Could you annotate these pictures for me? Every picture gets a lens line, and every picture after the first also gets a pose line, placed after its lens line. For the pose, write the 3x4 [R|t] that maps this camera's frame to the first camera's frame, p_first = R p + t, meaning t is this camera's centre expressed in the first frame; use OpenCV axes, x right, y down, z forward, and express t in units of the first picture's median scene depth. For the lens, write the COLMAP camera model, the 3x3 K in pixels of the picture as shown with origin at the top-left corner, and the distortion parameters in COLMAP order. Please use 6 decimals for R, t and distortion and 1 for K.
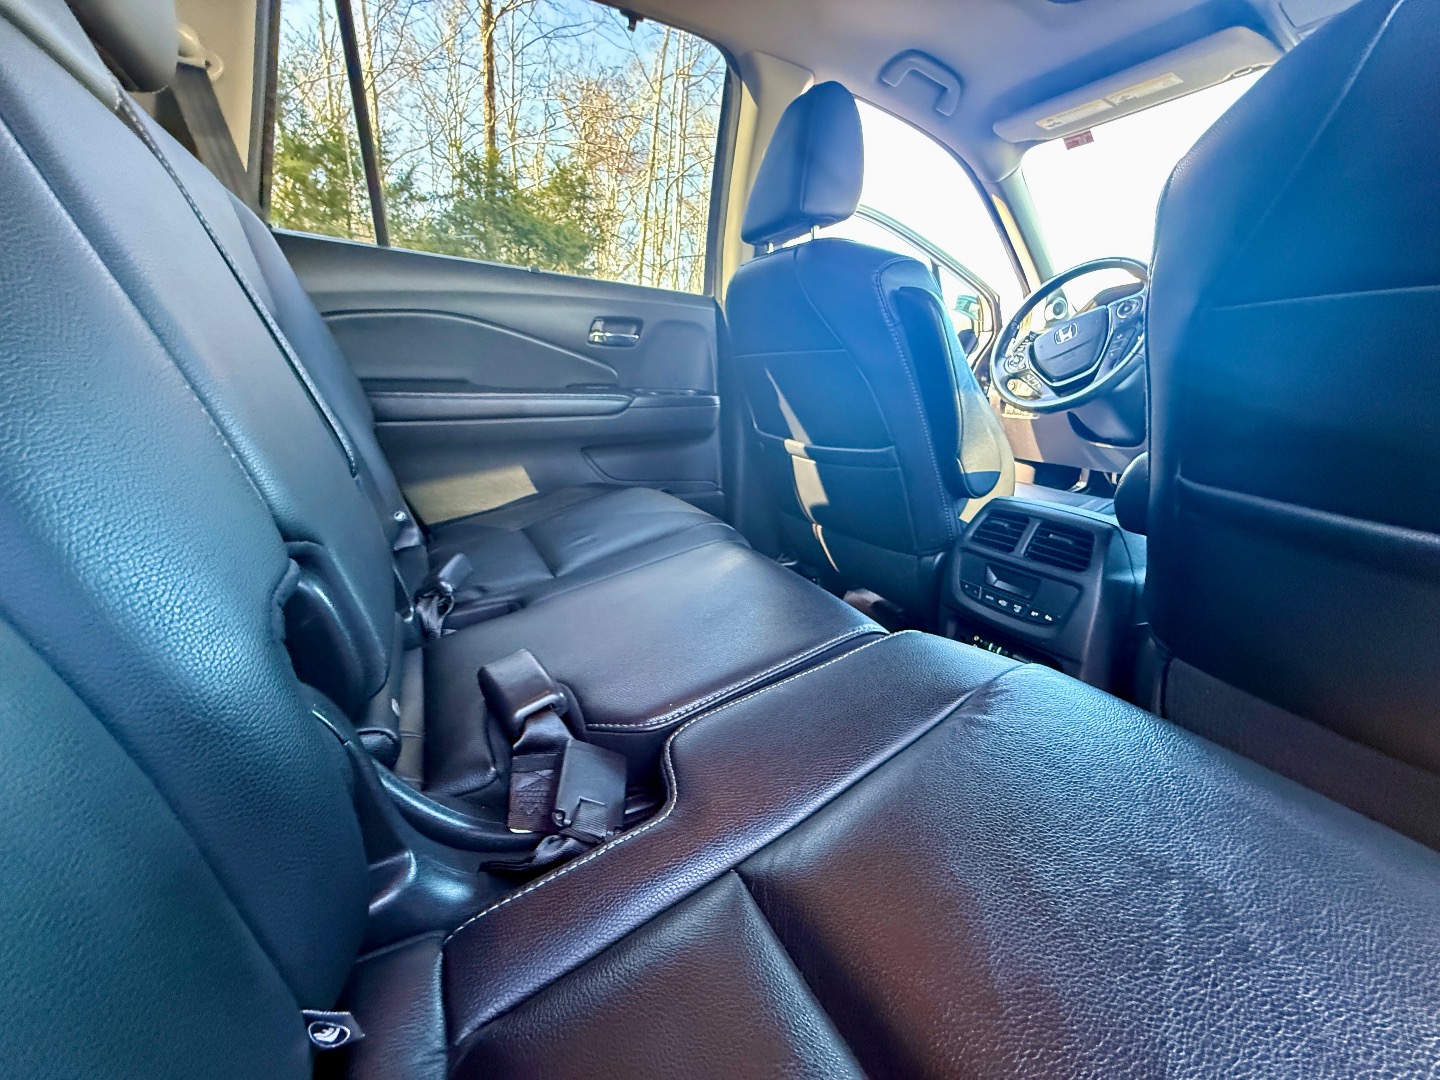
lens RADIAL K [[575.9, 0, 714.0], [0, 575.9, 537.7], [0, 0, 1]] dist [0.000349, -0.000136]
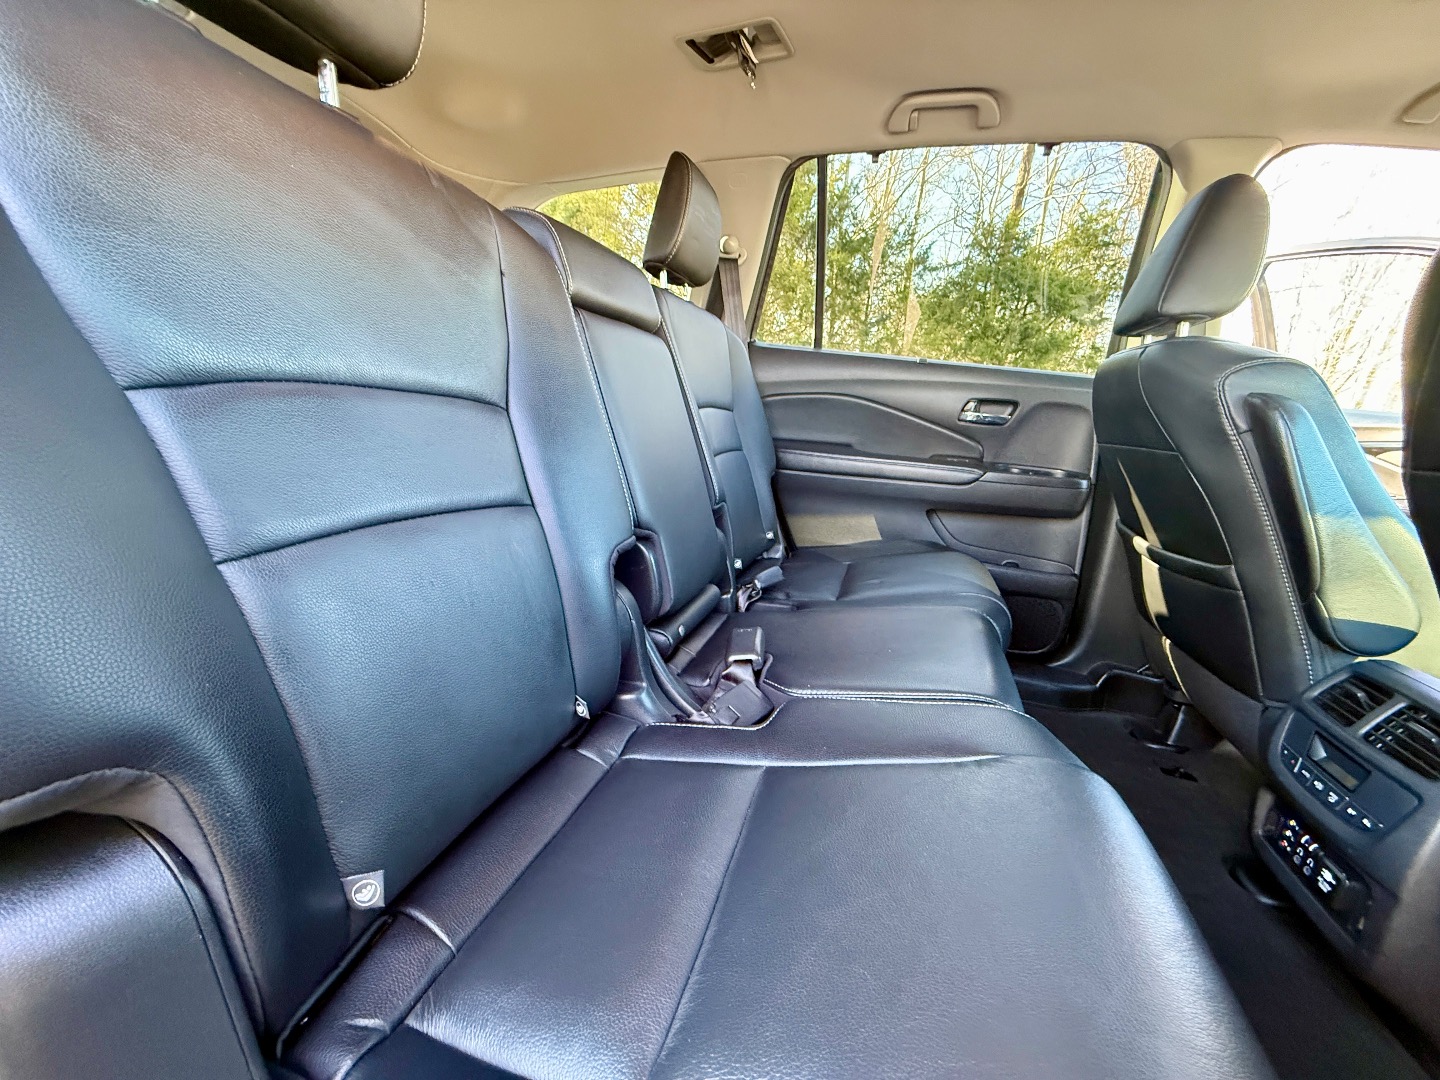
lens RADIAL K [[579.2, 0, 716.3], [0, 579.2, 537.7], [0, 0, 1]] dist [0.003418, -0.000023]
pose [[0.714052, 0.191905, -0.673277, 0.270145], [-0.244277, 0.969551, 0.017280, -0.019660], [0.656093, 0.152127, 0.739189, -0.128602]]
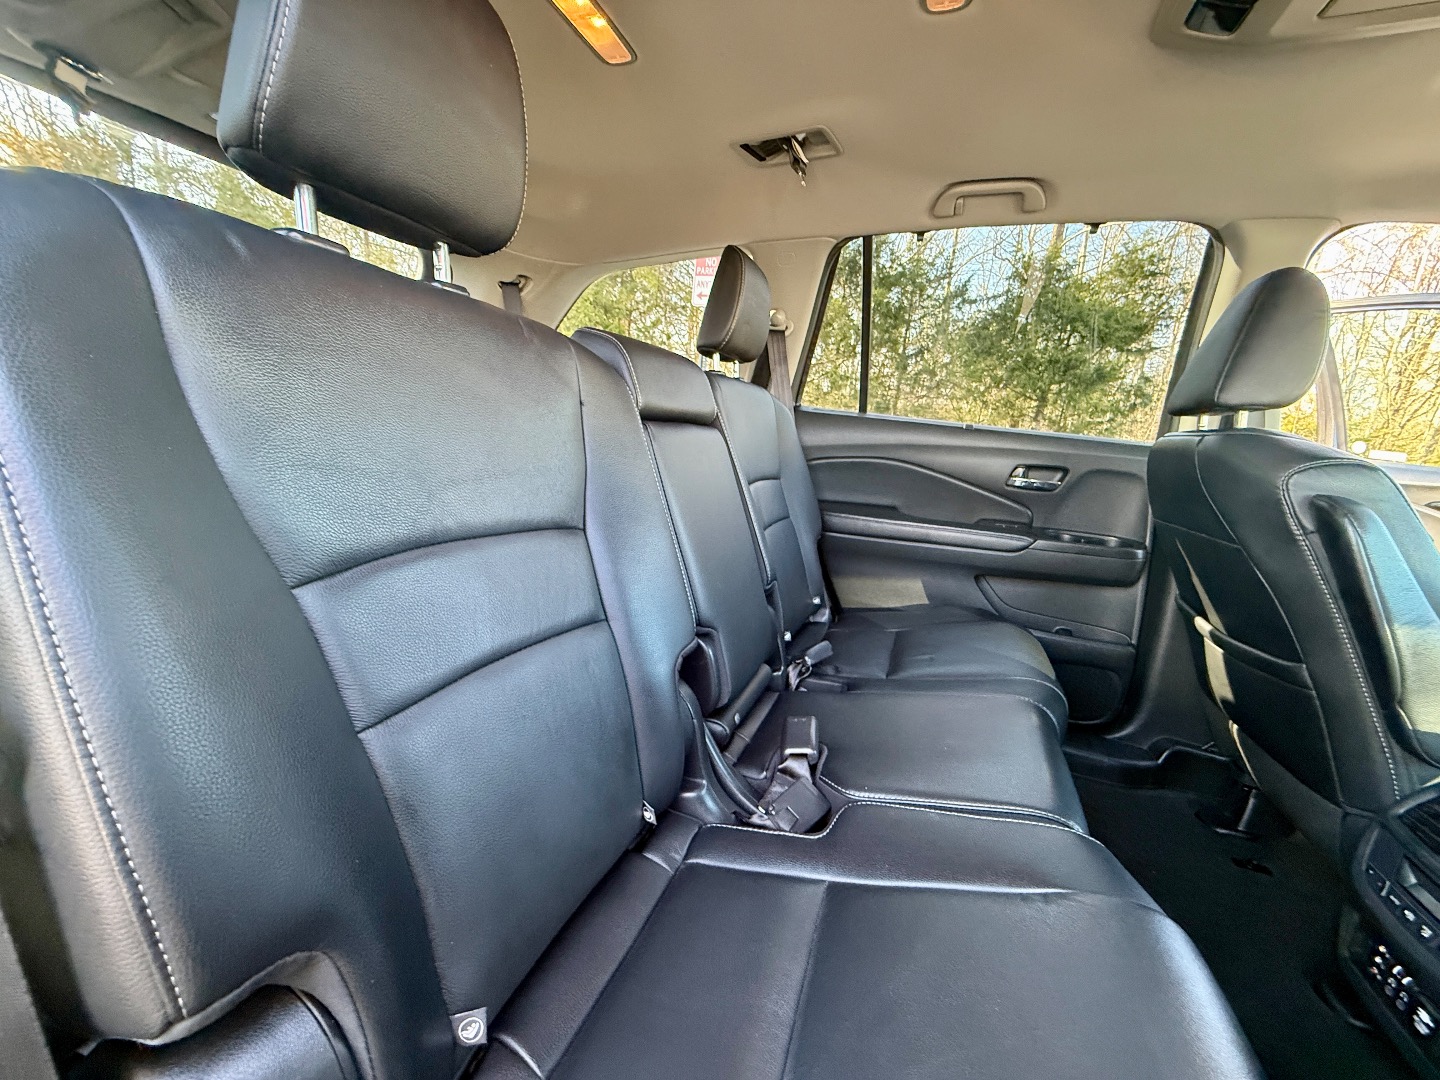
lens RADIAL K [[579.5, 0, 714.6], [0, 579.5, 536.5], [0, 0, 1]] dist [0.001202, 0.000947]
pose [[0.669292, 0.165449, -0.724344, 0.255613], [-0.249985, 0.968200, -0.009837, -0.092974], [0.699682, 0.187660, 0.689368, -0.179651]]
